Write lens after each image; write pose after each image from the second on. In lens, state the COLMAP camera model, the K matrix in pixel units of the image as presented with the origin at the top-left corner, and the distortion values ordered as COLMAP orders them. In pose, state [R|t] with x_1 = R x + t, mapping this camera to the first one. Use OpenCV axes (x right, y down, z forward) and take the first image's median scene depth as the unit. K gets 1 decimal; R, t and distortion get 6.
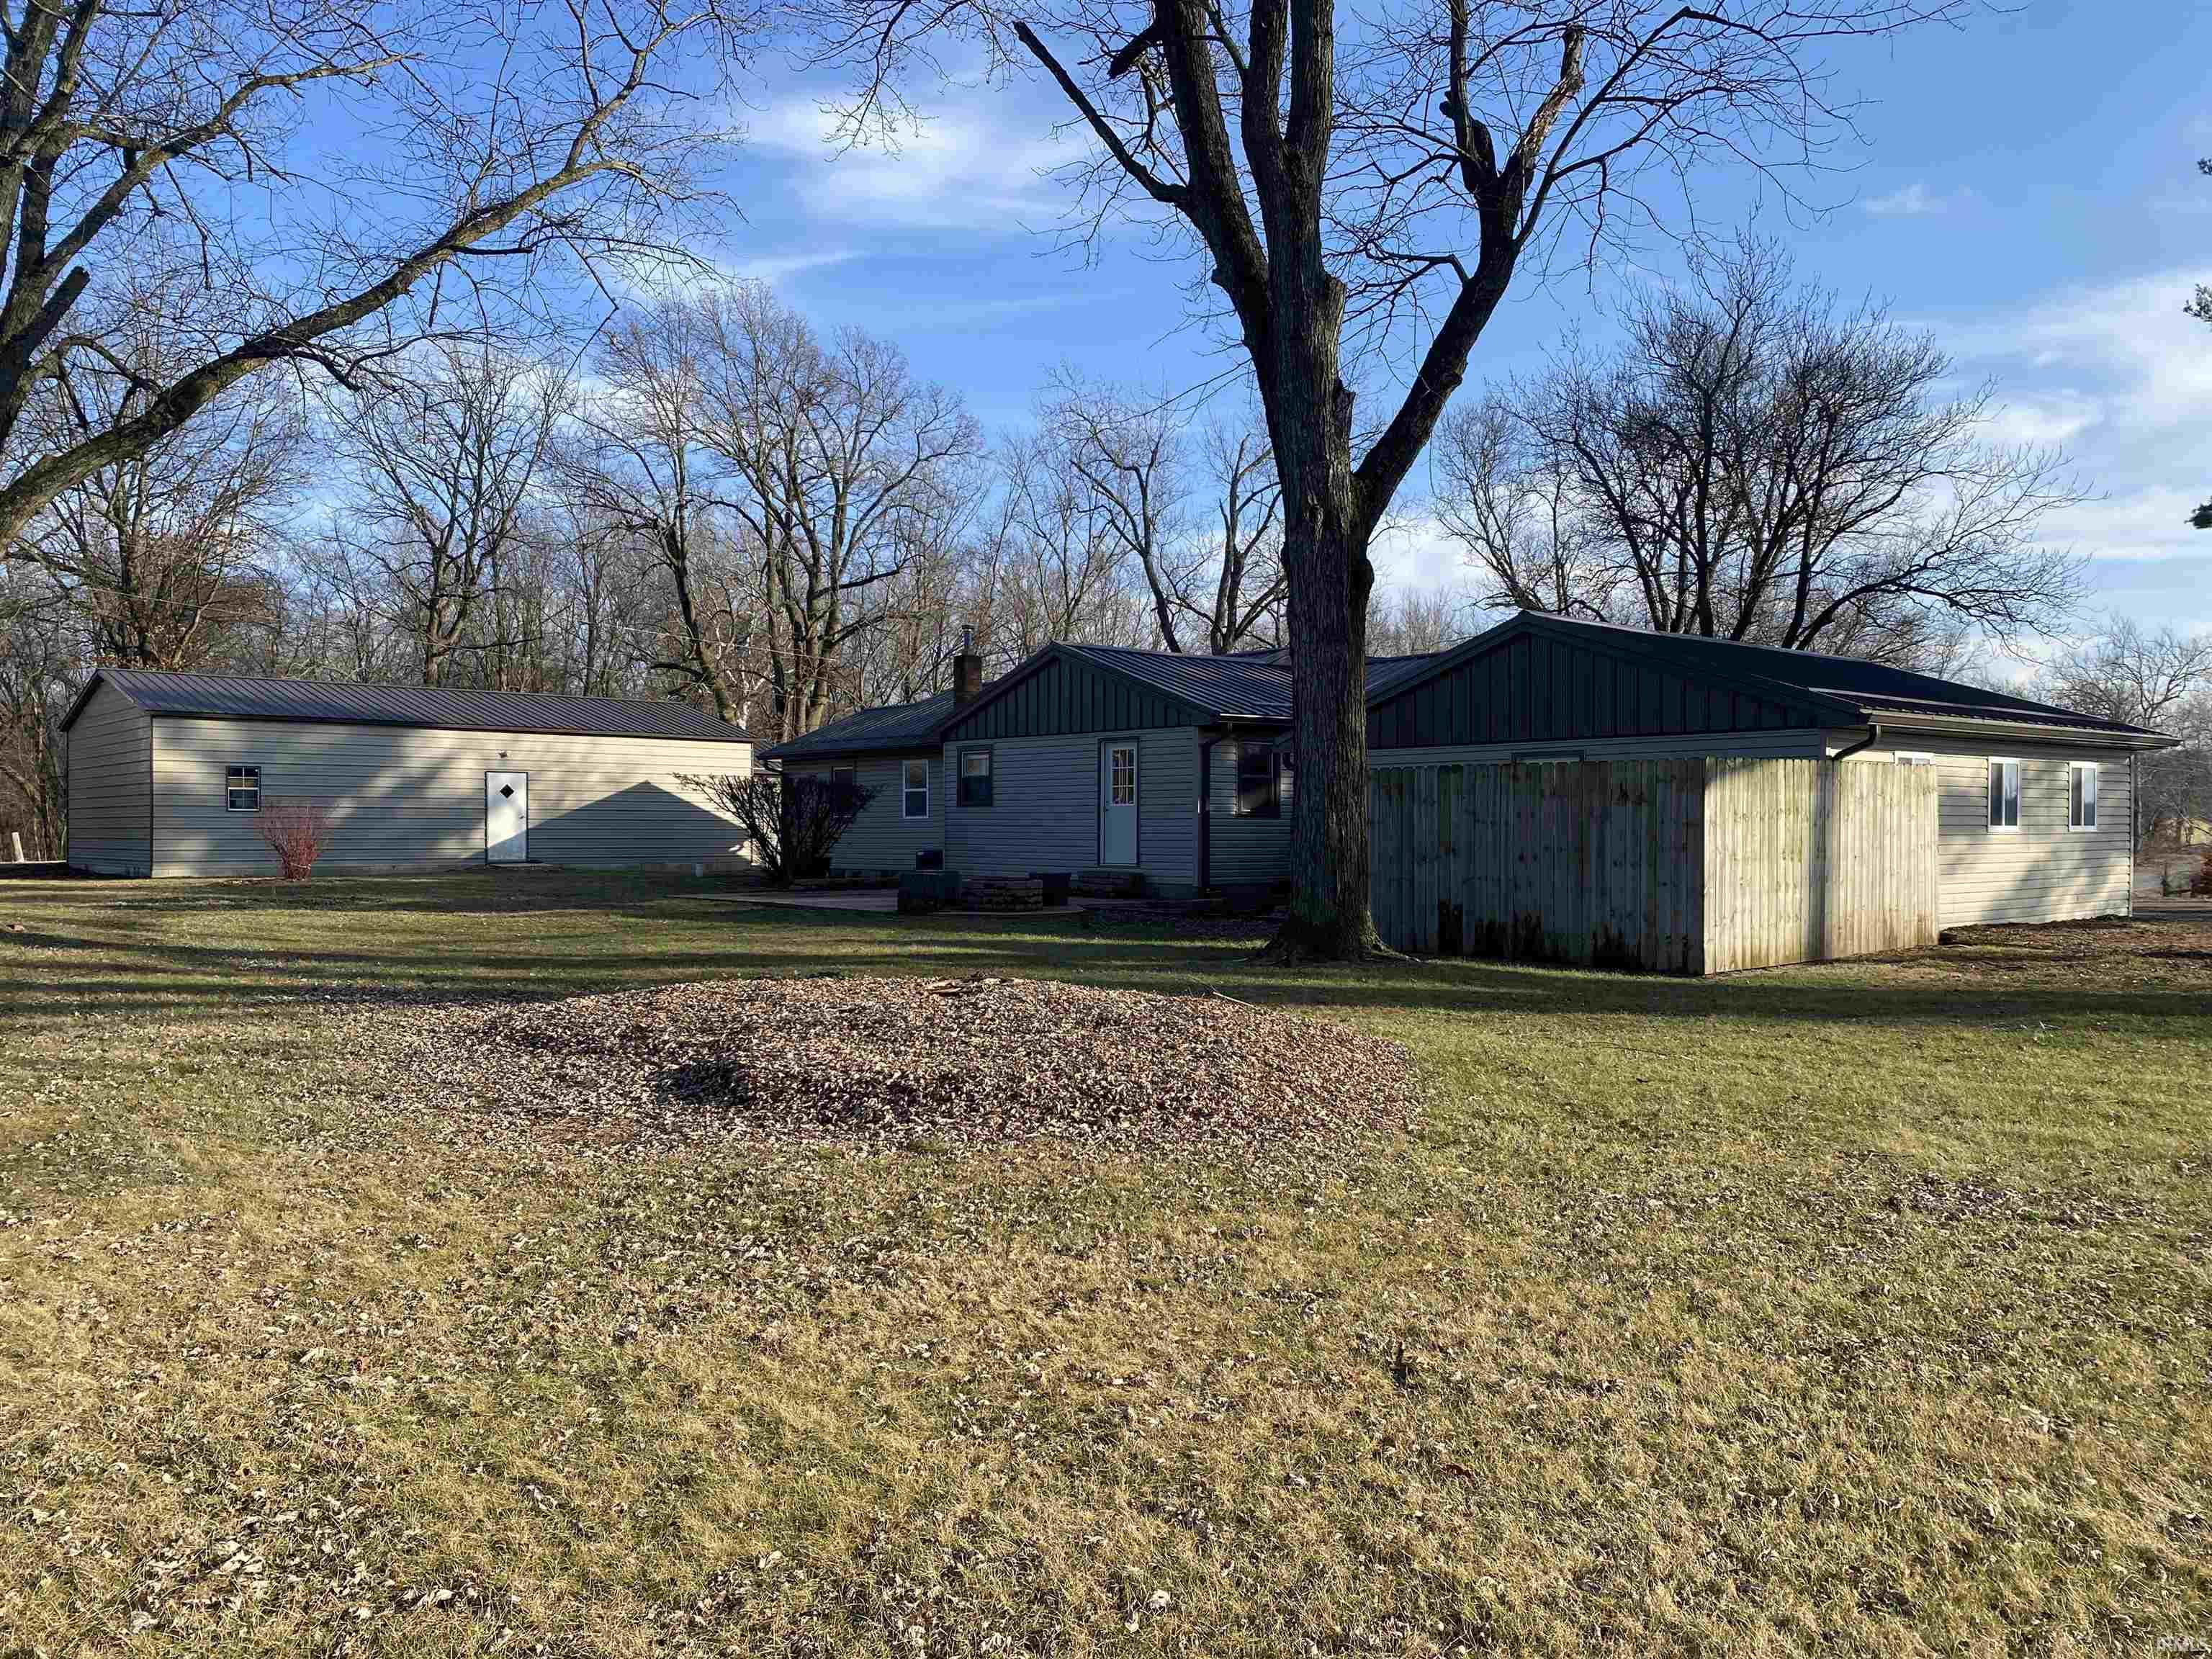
lens RADIAL K [[1689.7, 0, 1123.6], [0, 1689.7, 833.6], [0, 0, 1]] dist [0.029132, -0.036845]
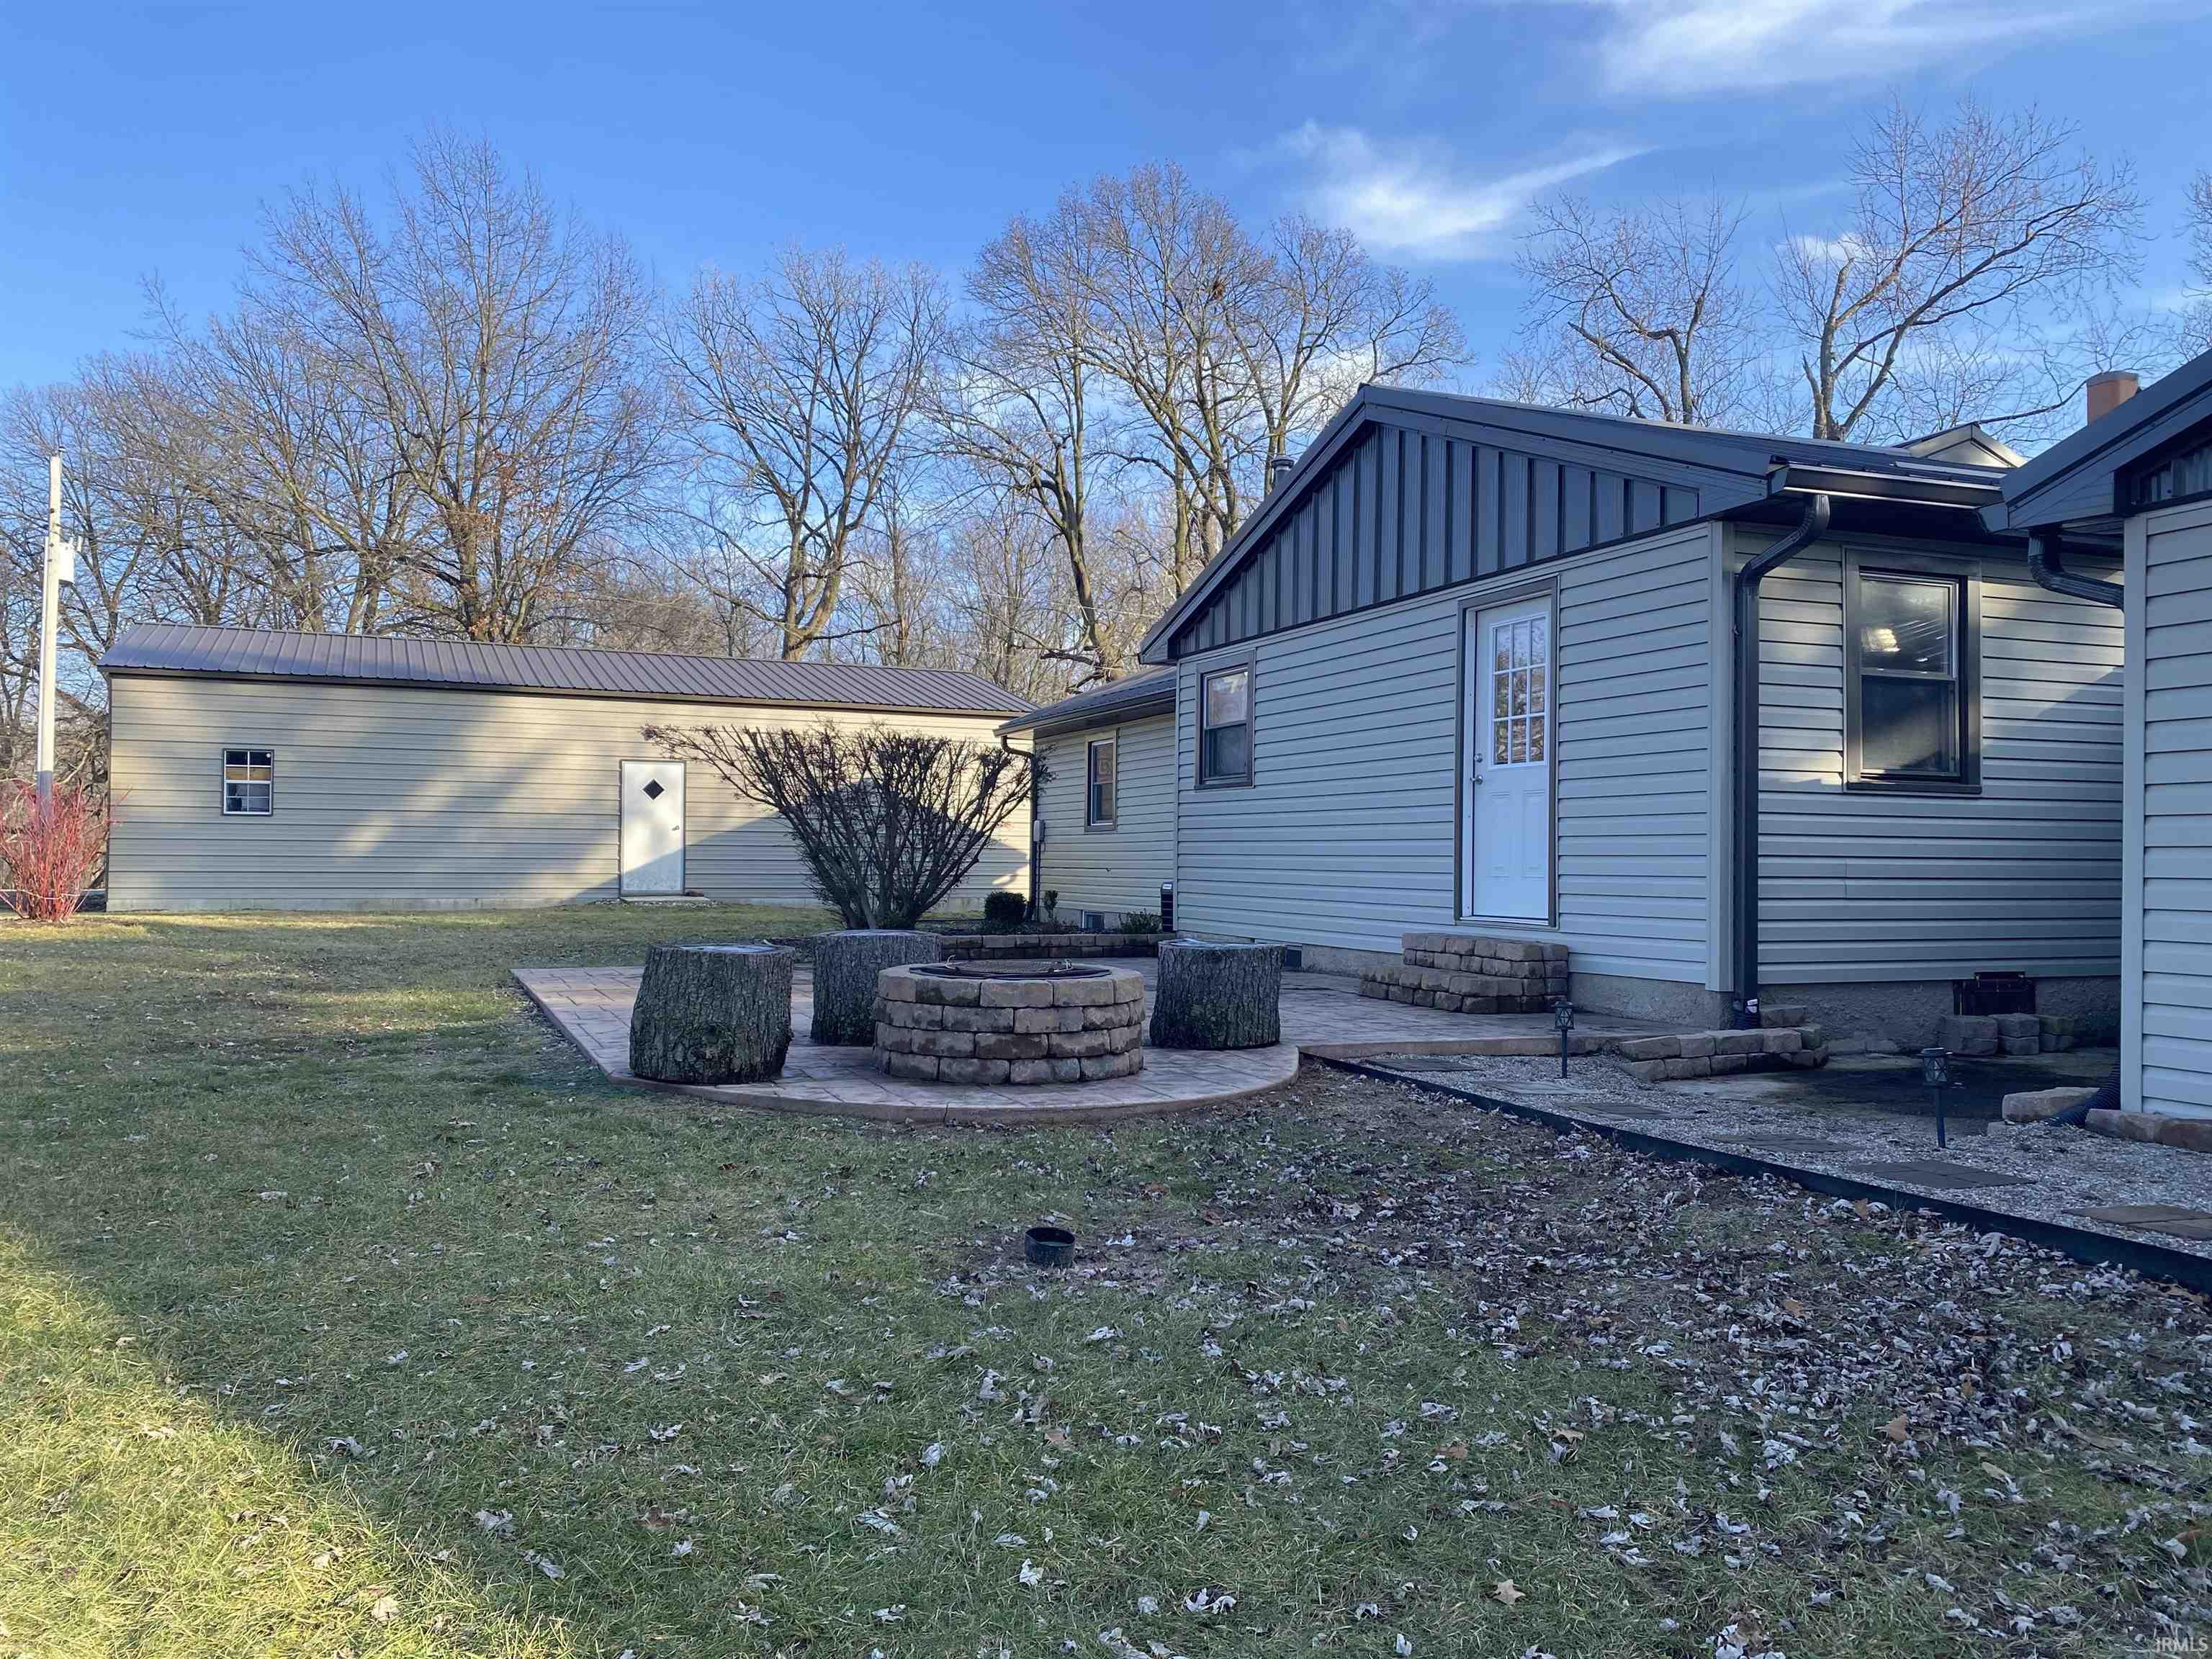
lens RADIAL K [[1689.7, 0, 1102.6], [0, 1689.7, 839.2], [0, 0, 1]] dist [0.029132, -0.036845]
pose [[0.943683, 0.001866, -0.330847, 0.018059], [-0.007953, 0.999823, -0.017044, 0.003180], [0.330756, 0.018716, 0.943531, 0.284490]]
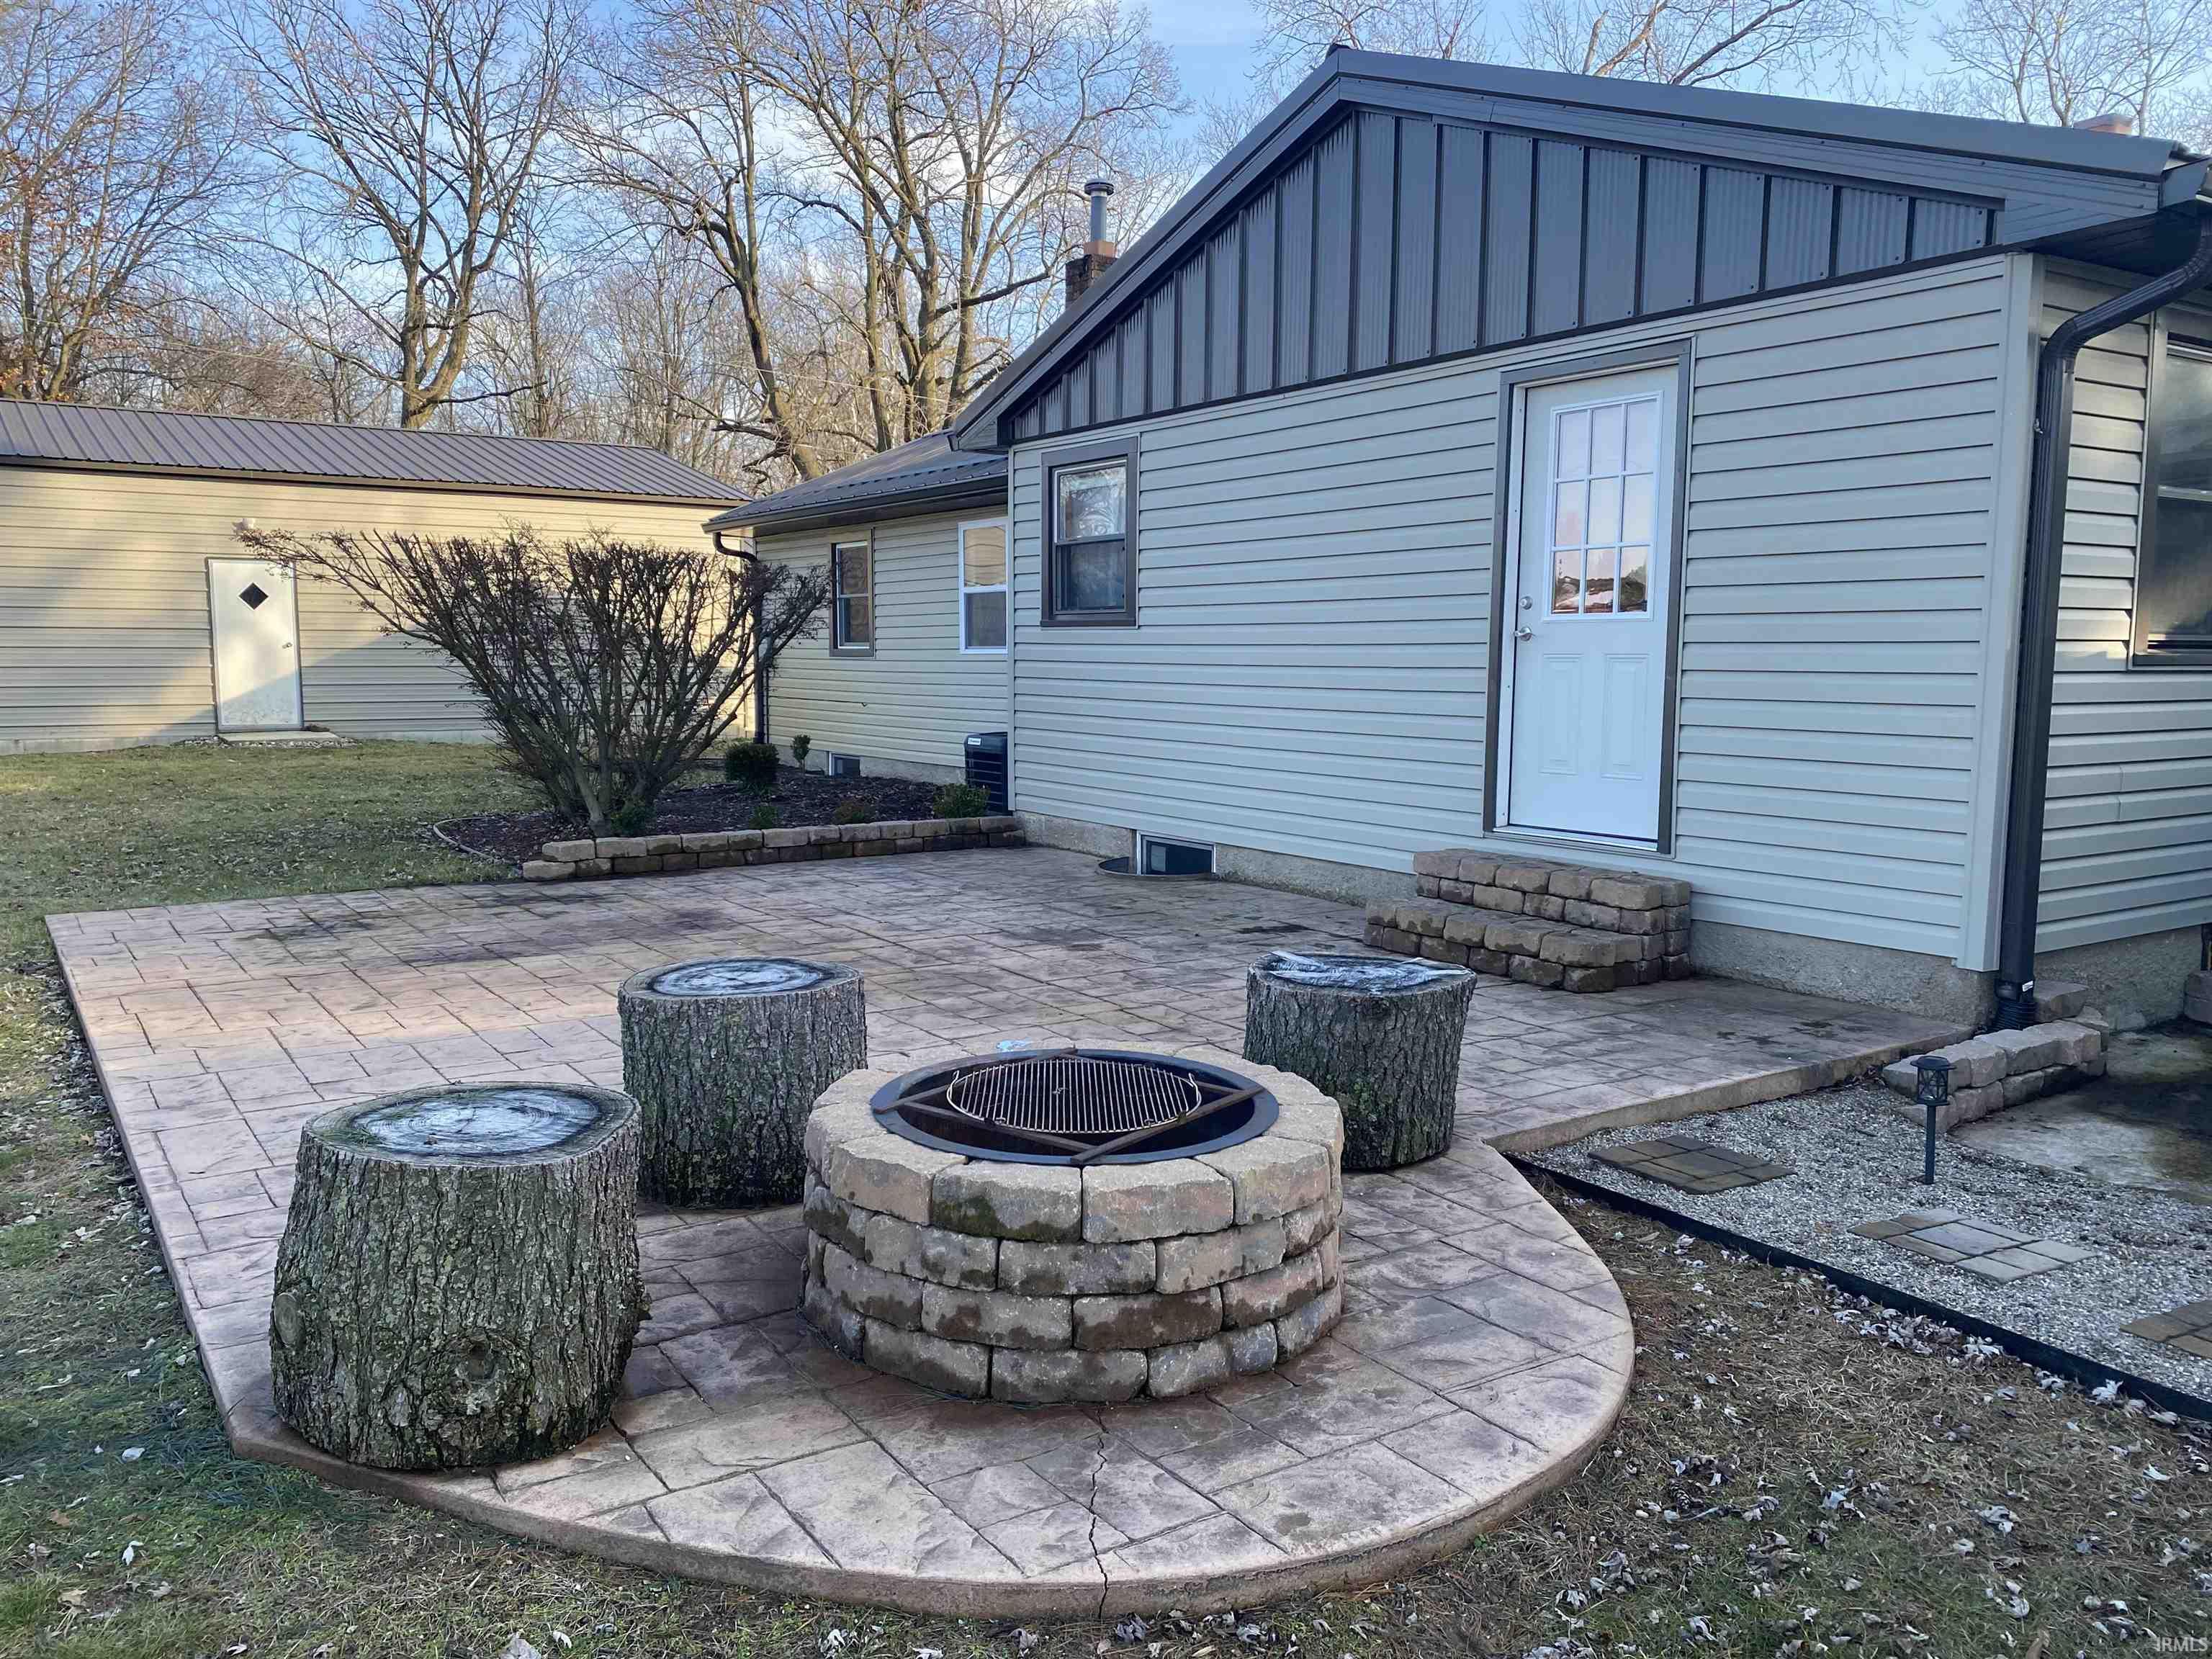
lens RADIAL K [[1689.7, 0, 1094.4], [0, 1689.7, 837.2], [0, 0, 1]] dist [0.029132, -0.036845]
pose [[0.990330, 0.016739, -0.137718, -0.019626], [-0.001662, 0.994054, 0.108872, -0.005519], [0.138721, -0.107591, 0.984470, 0.338497]]
